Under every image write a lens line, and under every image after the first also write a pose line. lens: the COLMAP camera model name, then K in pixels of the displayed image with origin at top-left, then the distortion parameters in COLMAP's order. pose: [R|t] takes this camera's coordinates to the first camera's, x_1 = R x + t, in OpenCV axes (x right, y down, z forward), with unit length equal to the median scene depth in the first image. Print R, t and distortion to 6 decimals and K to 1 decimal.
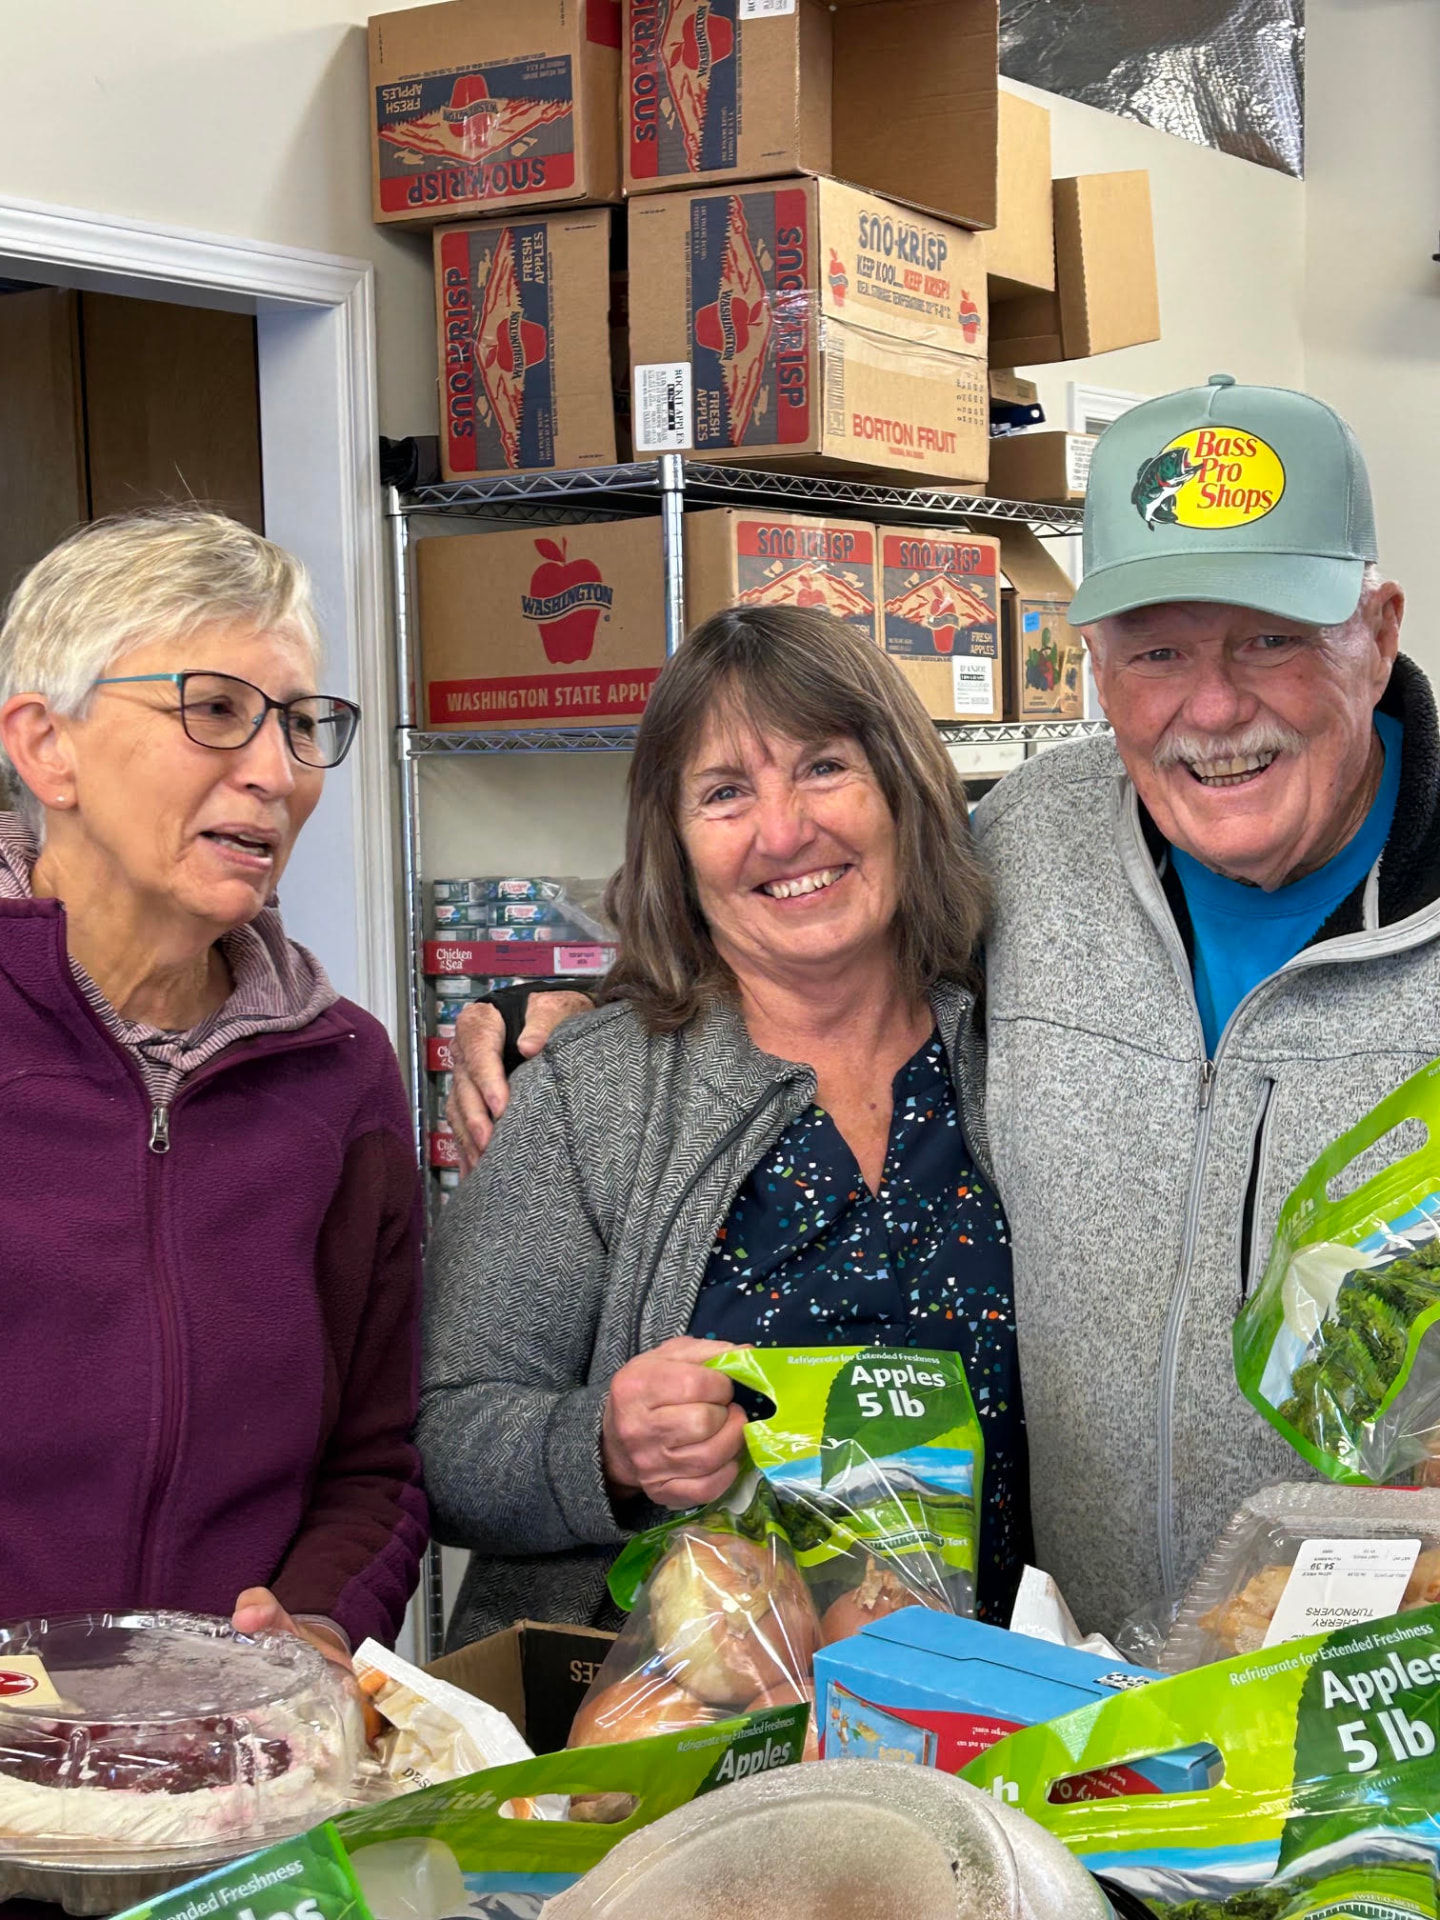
lens RADIAL K [[3076.3, 0, 712.7], [0, 3076.3, 967.3], [0, 0, 1]] dist [0.036187, 0.000000]
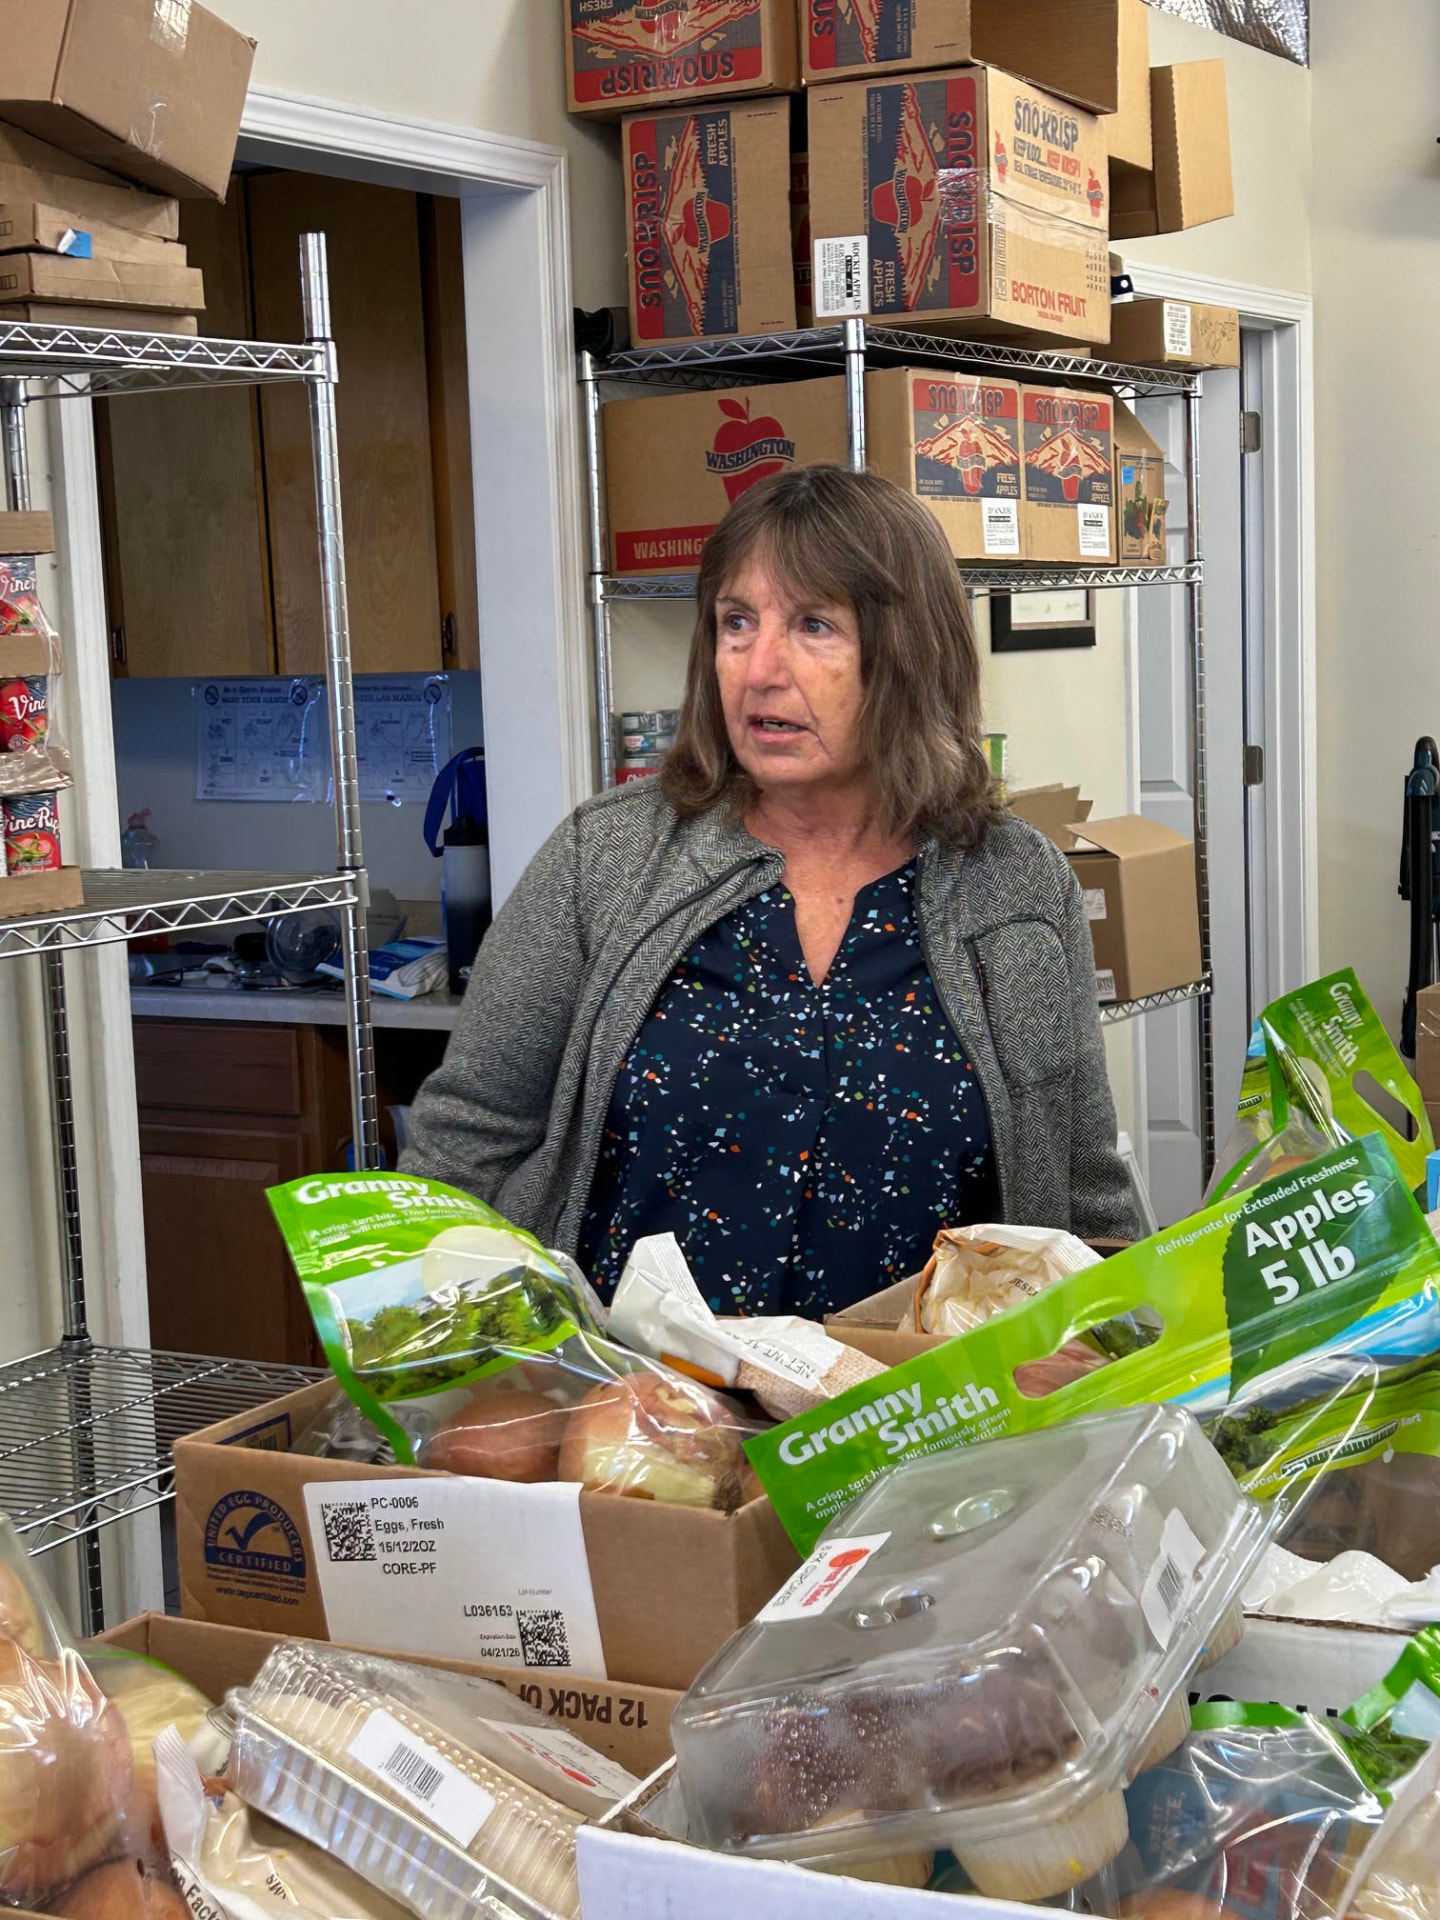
lens RADIAL K [[3076.3, 0, 728.5], [0, 3076.3, 955.3], [0, 0, 1]] dist [0.036187, 0.000000]
pose [[0.998672, -0.022680, 0.046257, -0.109951], [0.021431, 0.999397, 0.027318, 0.030226], [-0.046849, -0.026291, 0.998556, -0.109564]]
